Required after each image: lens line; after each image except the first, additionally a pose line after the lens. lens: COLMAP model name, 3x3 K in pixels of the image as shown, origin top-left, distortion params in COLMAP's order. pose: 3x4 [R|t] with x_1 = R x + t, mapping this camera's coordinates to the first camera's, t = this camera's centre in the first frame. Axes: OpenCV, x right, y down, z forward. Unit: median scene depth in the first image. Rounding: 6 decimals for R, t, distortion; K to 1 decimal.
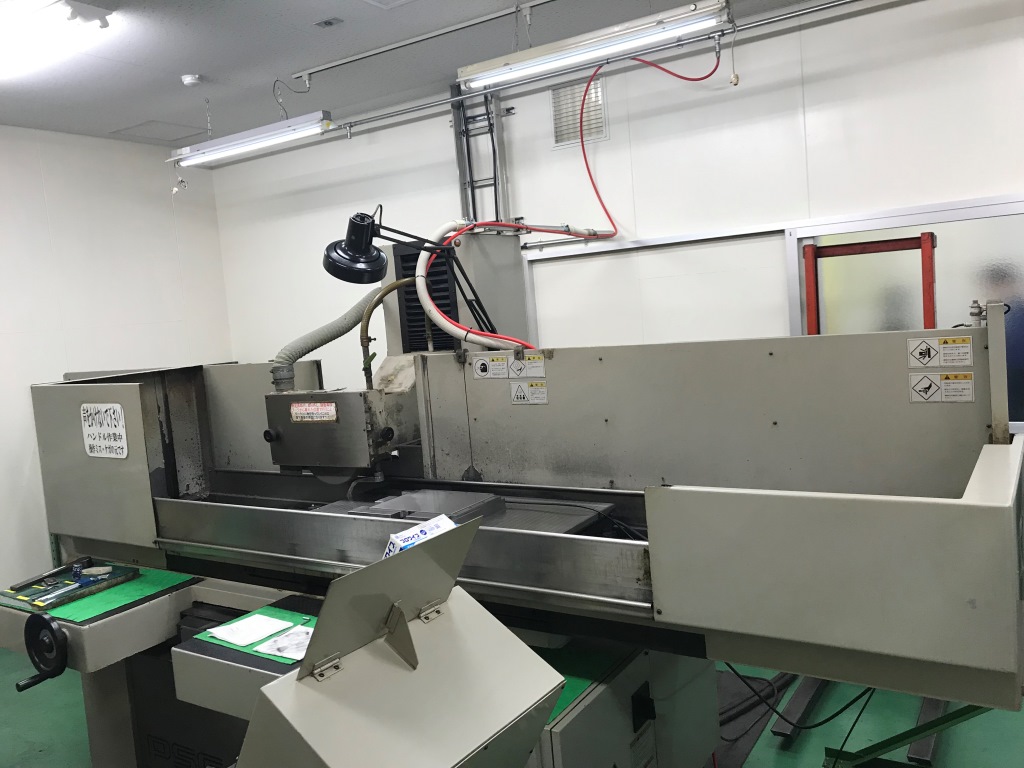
lens RADIAL K [[837.2, 0, 512.0], [0, 837.2, 384.0], [0, 0, 1]] dist [0.048189, -0.060612]
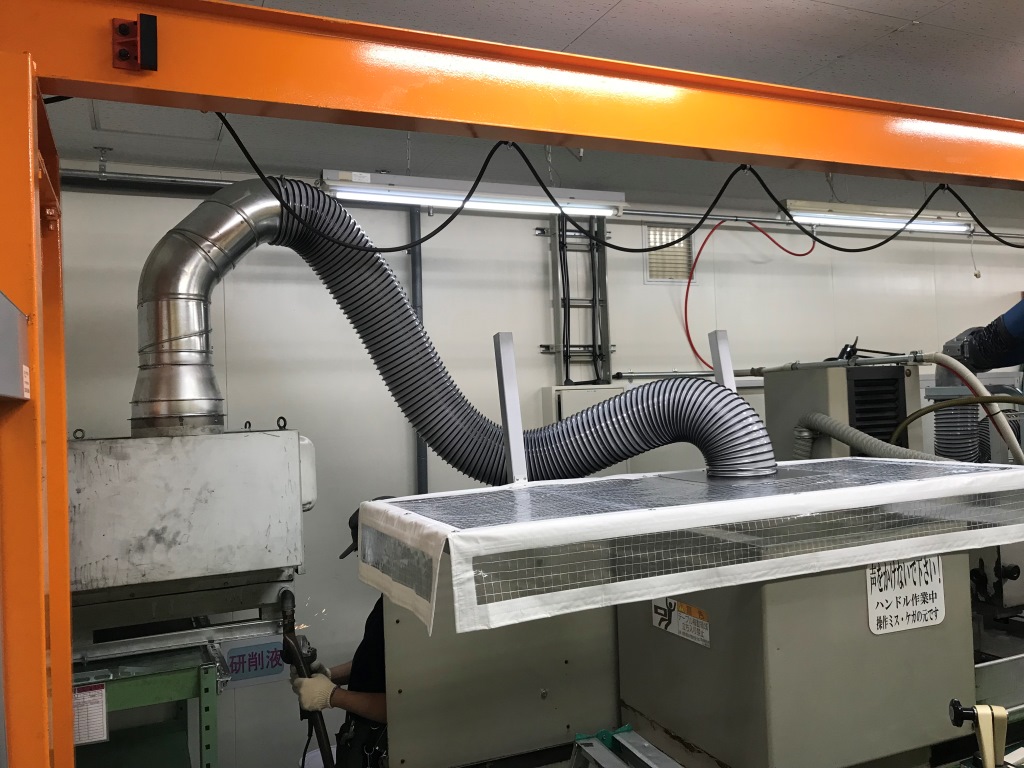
lens RADIAL K [[849.0, 0, 527.6], [0, 849.0, 379.8], [0, 0, 1]] dist [0.054437, -0.070258]
pose [[0.549073, 0.084403, 0.831502, -0.934242], [0.075137, 0.985874, -0.149688, -0.032394], [-0.832390, 0.144666, 0.534975, 0.663885]]
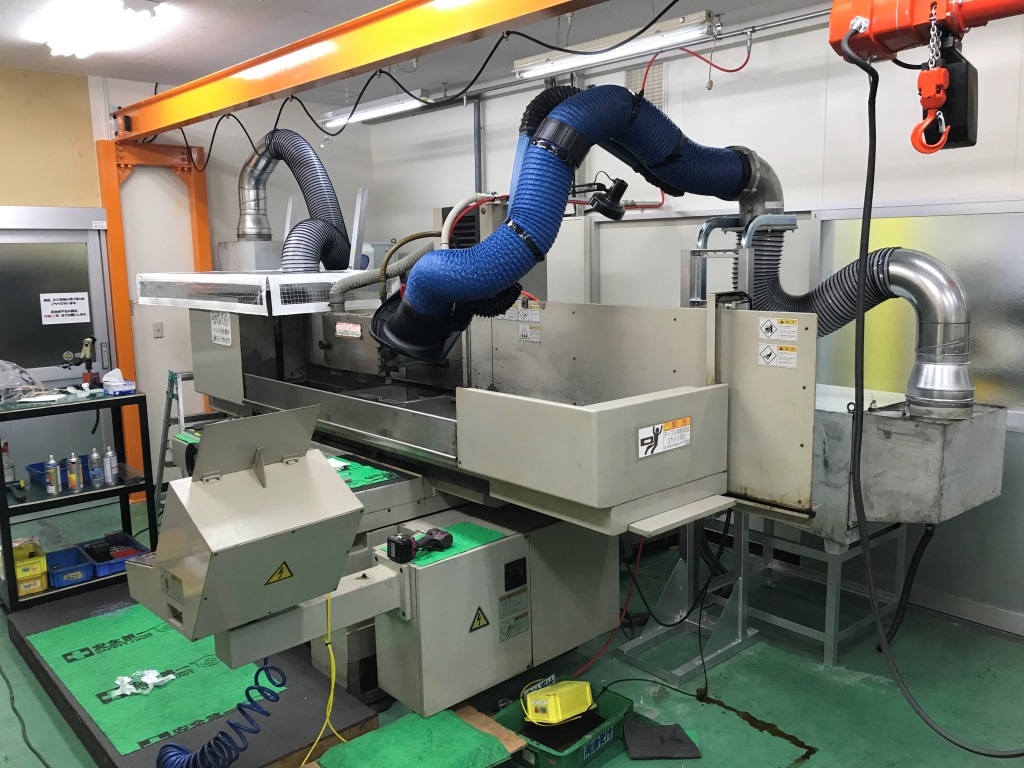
lens RADIAL K [[849.0, 0, 527.6], [0, 849.0, 379.8], [0, 0, 1]] dist [0.054437, -0.070258]
pose [[0.964681, 0.106198, -0.241066, 0.262771], [-0.089541, 0.992840, 0.079060, -0.019935], [0.247736, -0.054682, 0.967283, -0.172887]]
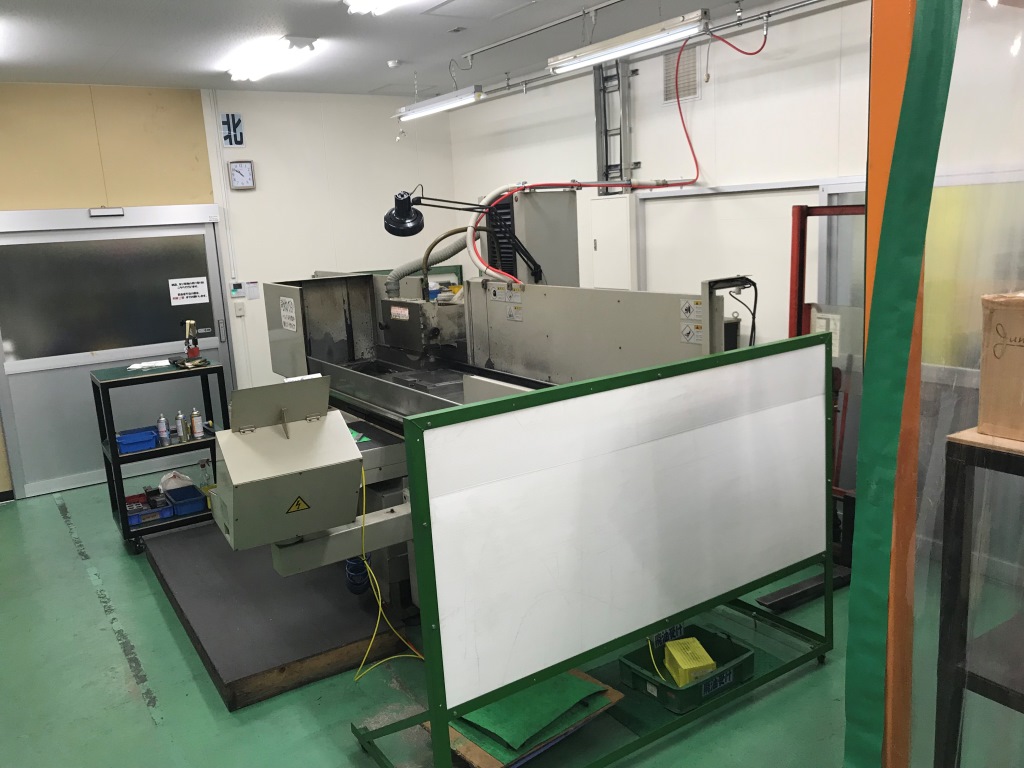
lens RADIAL K [[852.9, 0, 512.0], [0, 852.9, 384.0], [0, 0, 1]] dist [0.014899, 0.003681]
pose [[0.910253, 0.114355, -0.397947, 0.422531], [-0.062637, 0.988075, 0.140660, -0.050950], [0.409286, -0.103110, 0.906561, -0.252816]]
